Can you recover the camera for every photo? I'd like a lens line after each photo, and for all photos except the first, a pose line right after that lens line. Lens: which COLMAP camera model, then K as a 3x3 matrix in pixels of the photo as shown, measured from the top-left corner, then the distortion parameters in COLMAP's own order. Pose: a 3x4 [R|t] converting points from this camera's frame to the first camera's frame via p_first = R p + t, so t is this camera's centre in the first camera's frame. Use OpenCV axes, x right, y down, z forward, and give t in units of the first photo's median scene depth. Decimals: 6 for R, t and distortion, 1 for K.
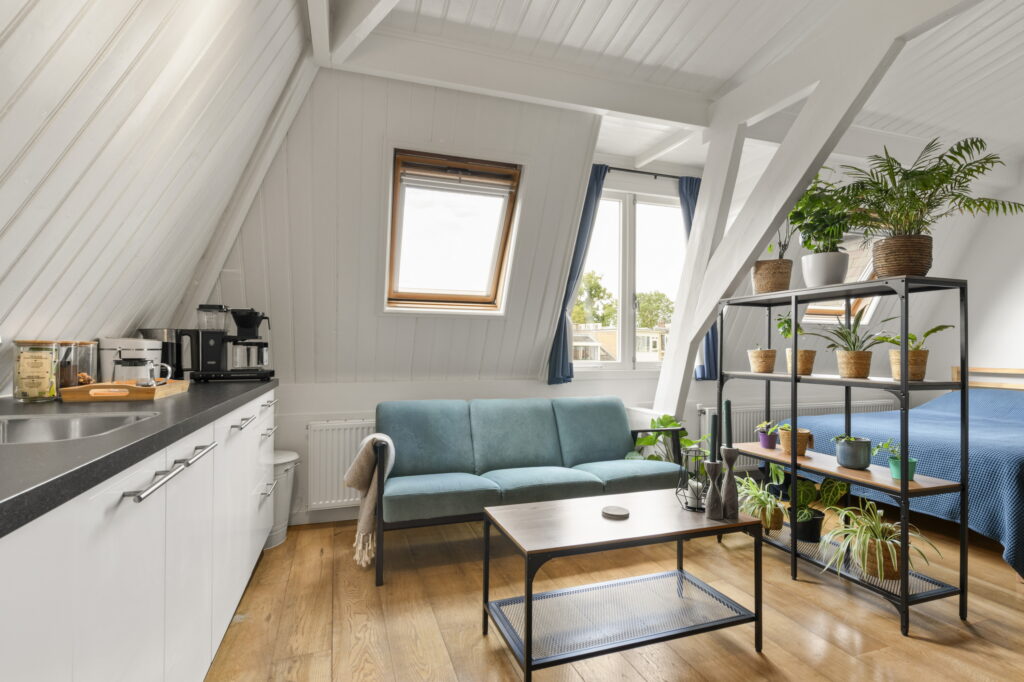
lens RADIAL K [[507.8, 0, 513.7], [0, 507.8, 354.0], [0, 0, 1]] dist [0.017178, -0.000205]
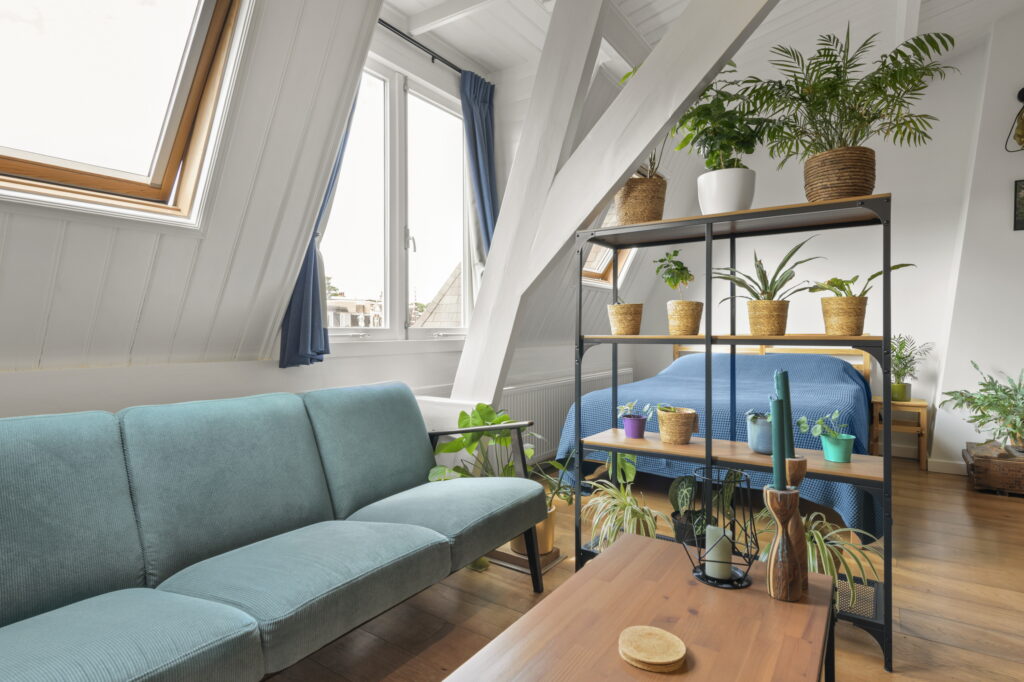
lens RADIAL K [[541.9, 0, 514.5], [0, 541.9, 334.3], [0, 0, 1]] dist [0.002850, 0.000550]
pose [[0.798189, -0.008881, 0.602341, -0.098083], [0.009857, 0.999950, 0.001682, 0.028911], [-0.602326, 0.004595, 0.798237, 0.429104]]
